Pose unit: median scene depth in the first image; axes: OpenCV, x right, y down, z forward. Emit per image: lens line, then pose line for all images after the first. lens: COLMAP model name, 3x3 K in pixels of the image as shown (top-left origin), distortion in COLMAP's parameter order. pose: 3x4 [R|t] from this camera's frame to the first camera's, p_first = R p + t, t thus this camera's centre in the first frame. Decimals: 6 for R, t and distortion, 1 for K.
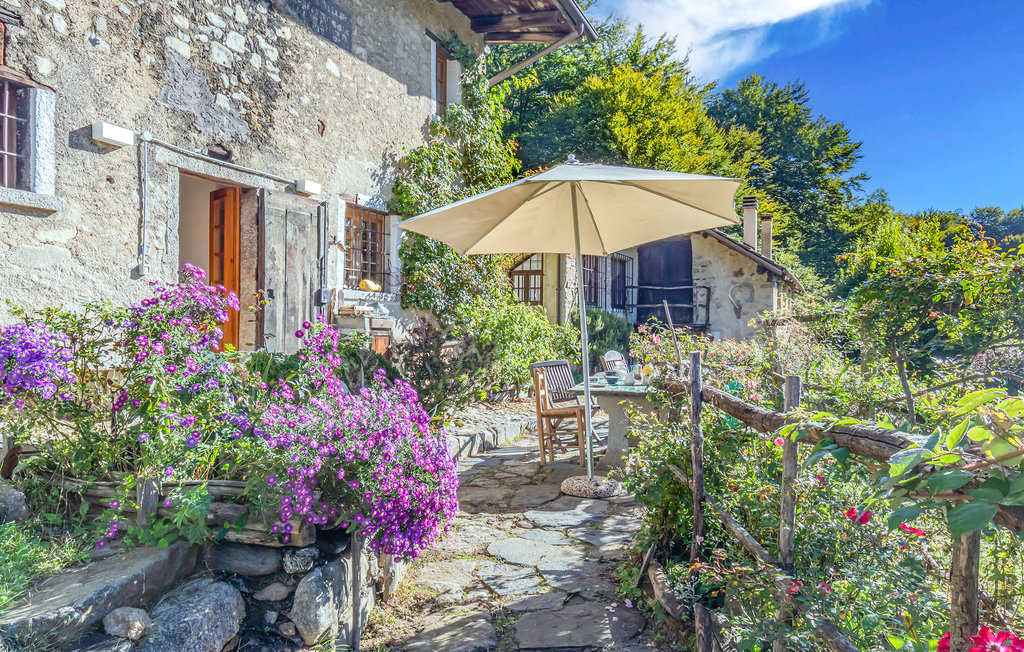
lens RADIAL K [[719.3, 0, 512.0], [0, 719.3, 326.0], [0, 0, 1]] dist [0.000578, 0.000129]
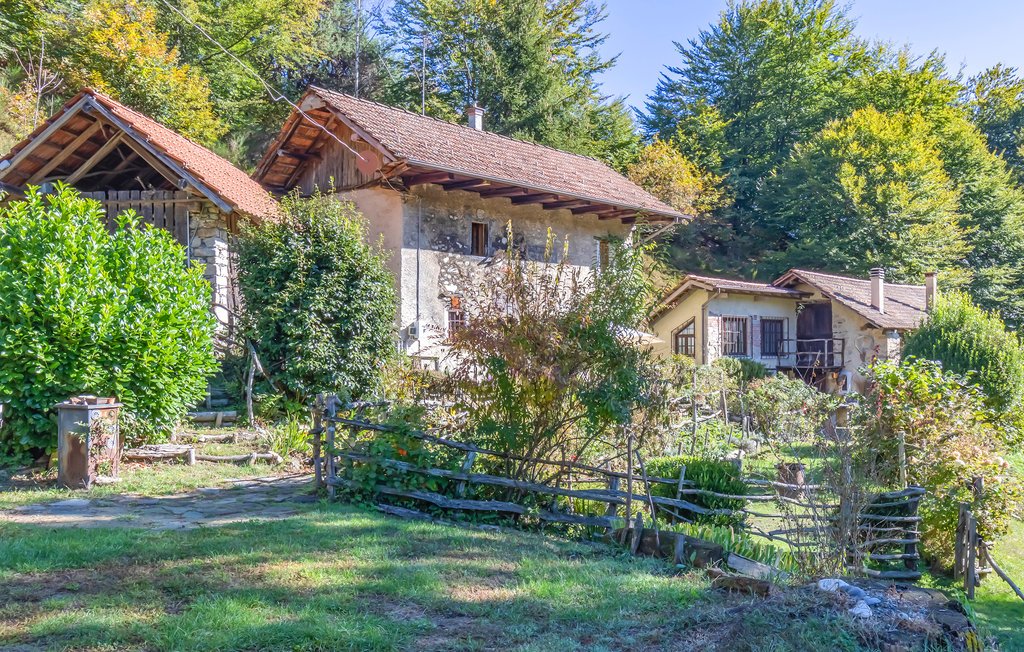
lens RADIAL K [[954.6, 0, 511.3], [0, 954.6, 379.3], [0, 0, 1]] dist [-0.000195, -0.003164]
pose [[0.935768, -0.006560, -0.352556, 0.334350], [0.012550, 0.999813, 0.014706, -0.012829], [0.352393, -0.018186, 0.935675, -0.908786]]
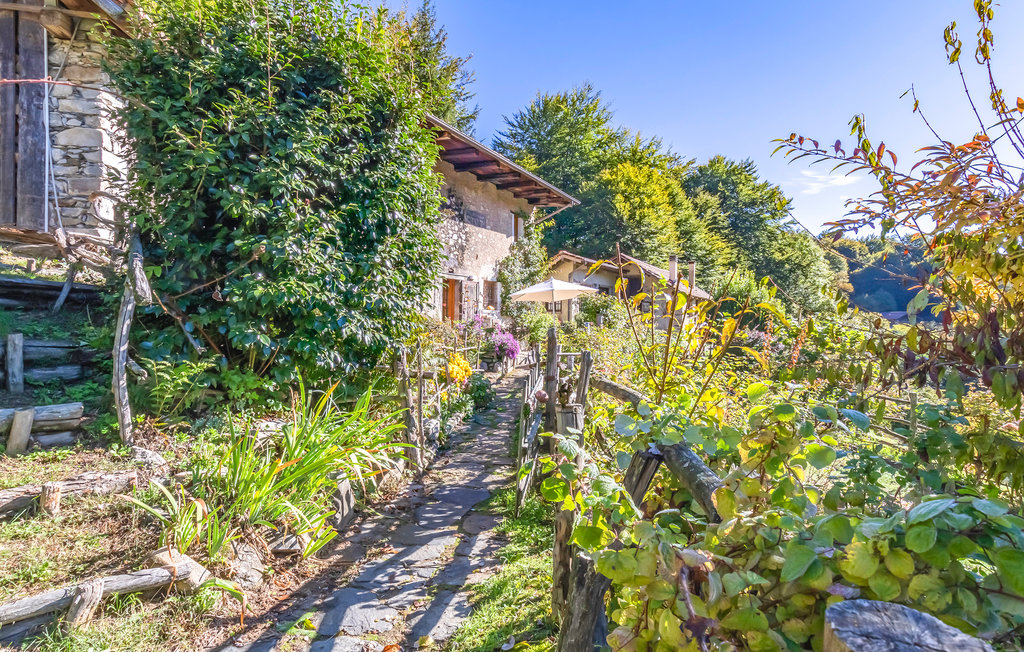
lens RADIAL K [[523.6, 0, 512.0], [0, 523.6, 326.0], [0, 0, 1]] dist [0.001253, -0.000227]
pose [[0.995146, 0.009086, -0.097988, 0.040262], [-0.007684, 0.999863, 0.014675, -0.006894], [0.098108, -0.013851, 0.995079, -0.469318]]
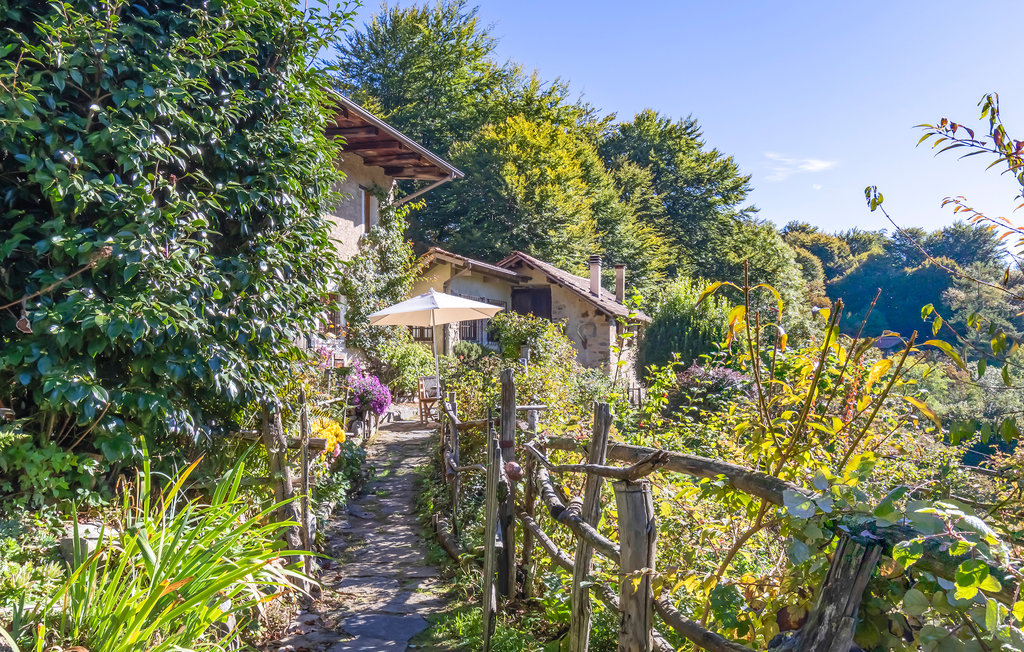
lens RADIAL K [[815.0, 0, 461.9], [0, 815.0, 340.7], [0, 0, 1]] dist [-0.006609, 0.006700]
pose [[0.998493, 0.000920, 0.054877, 0.009570], [-0.000263, 0.999928, -0.011984, -0.008188], [-0.054884, 0.011952, 0.998421, -0.478979]]
